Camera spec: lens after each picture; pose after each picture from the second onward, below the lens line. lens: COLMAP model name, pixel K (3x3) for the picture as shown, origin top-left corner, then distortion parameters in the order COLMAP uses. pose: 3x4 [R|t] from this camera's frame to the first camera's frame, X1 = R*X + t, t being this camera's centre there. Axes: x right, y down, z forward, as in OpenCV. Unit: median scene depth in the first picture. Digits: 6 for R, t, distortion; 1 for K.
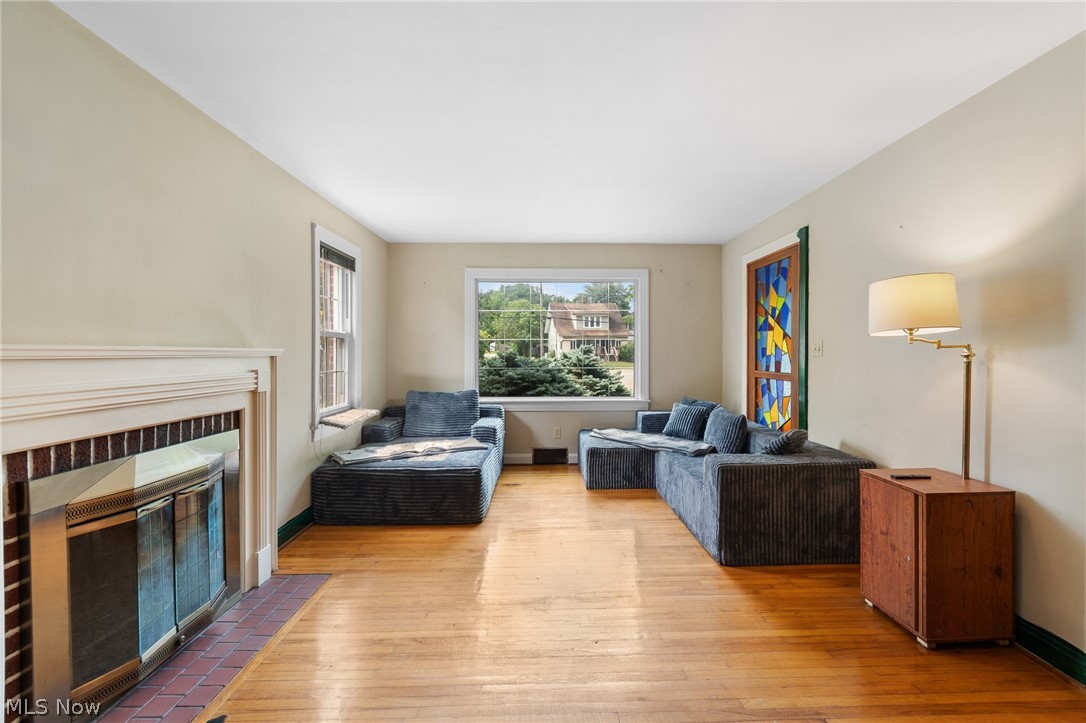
lens RADIAL K [[482.0, 0, 556.9], [0, 482.0, 352.1], [0, 0, 1]] dist [-0.004221, -0.000345]
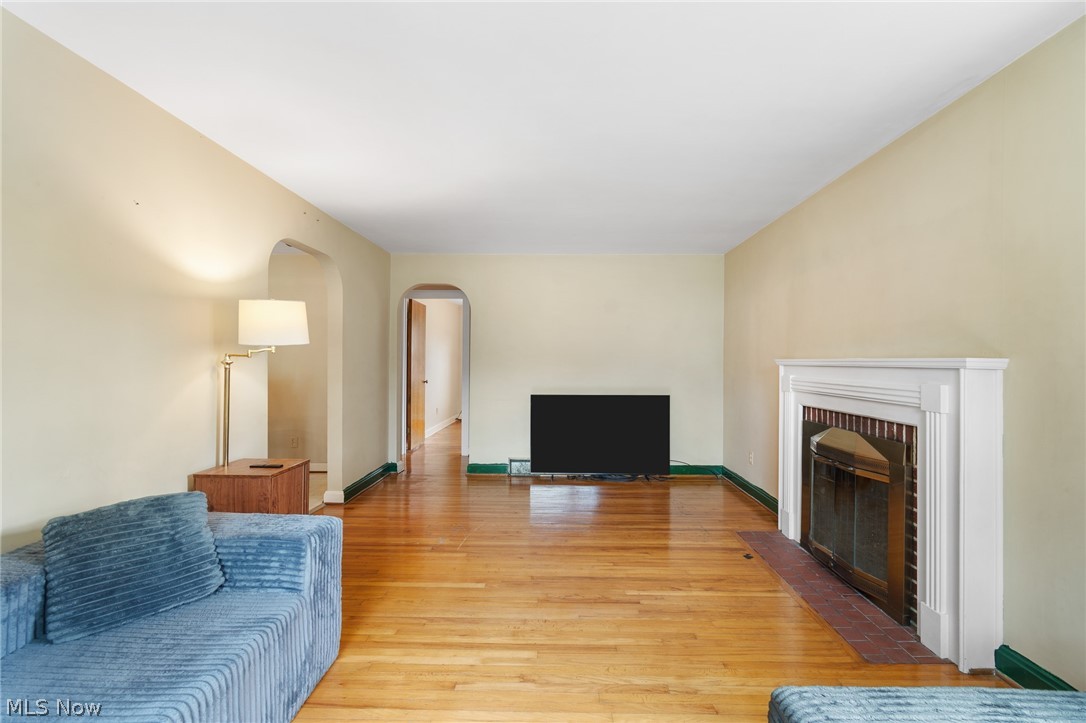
lens RADIAL K [[474.9, 0, 551.9], [0, 474.9, 359.7], [0, 0, 1]] dist [0.001843, 0.000031]
pose [[-0.998894, -0.003117, 0.046911, -0.010616], [-0.003245, 0.999991, -0.002660, -0.000477], [-0.046903, -0.002809, -0.998896, 1.496223]]
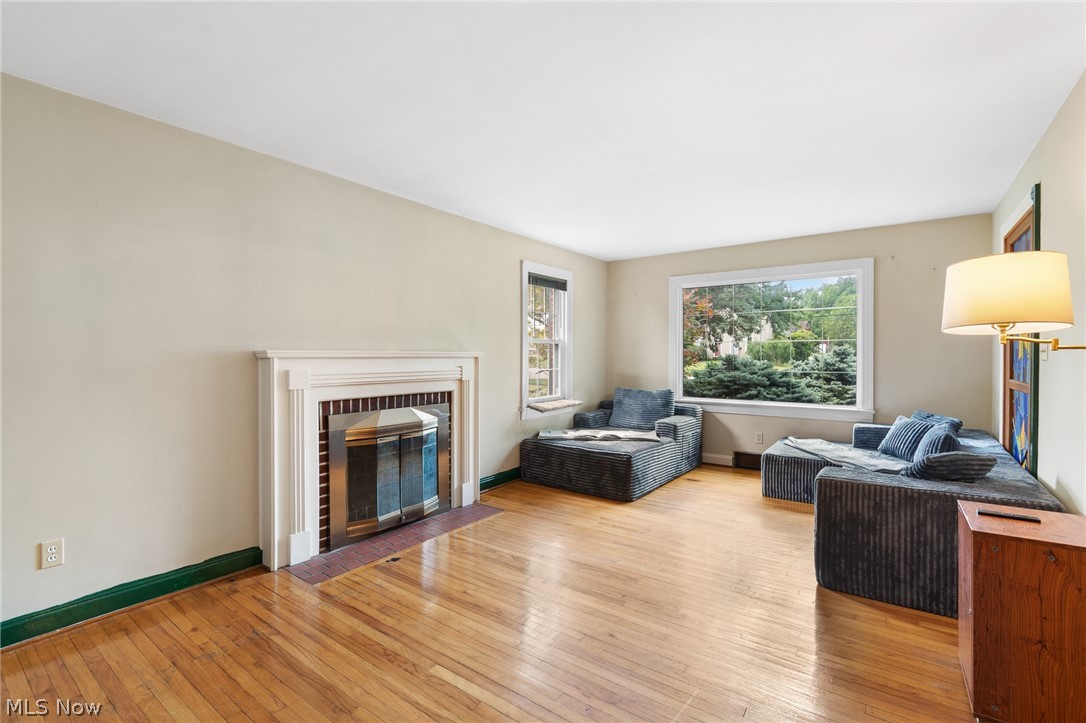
lens RADIAL K [[484.9, 0, 551.7], [0, 484.9, 353.4], [0, 0, 1]] dist [-0.010152, 0.000391]
pose [[0.792718, -0.000129, -0.609589, 0.442138], [-0.001420, 0.999997, -0.002059, 0.000065], [0.609587, 0.002497, 0.792715, -0.043185]]
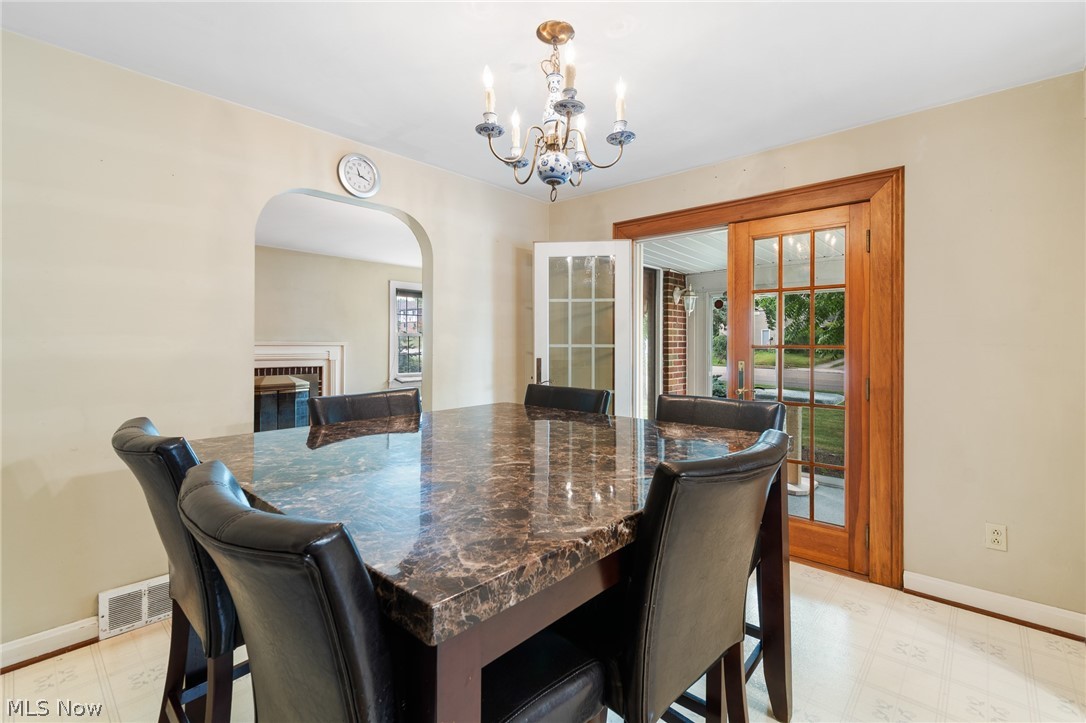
lens RADIAL K [[484.9, 0, 551.7], [0, 484.9, 353.4], [0, 0, 1]] dist [-0.010152, 0.000391]
pose [[0.723966, 0.014629, -0.689681, 1.540257], [-0.004727, 0.999857, 0.016246, 0.003600], [0.689820, -0.008502, 0.723931, -0.006513]]
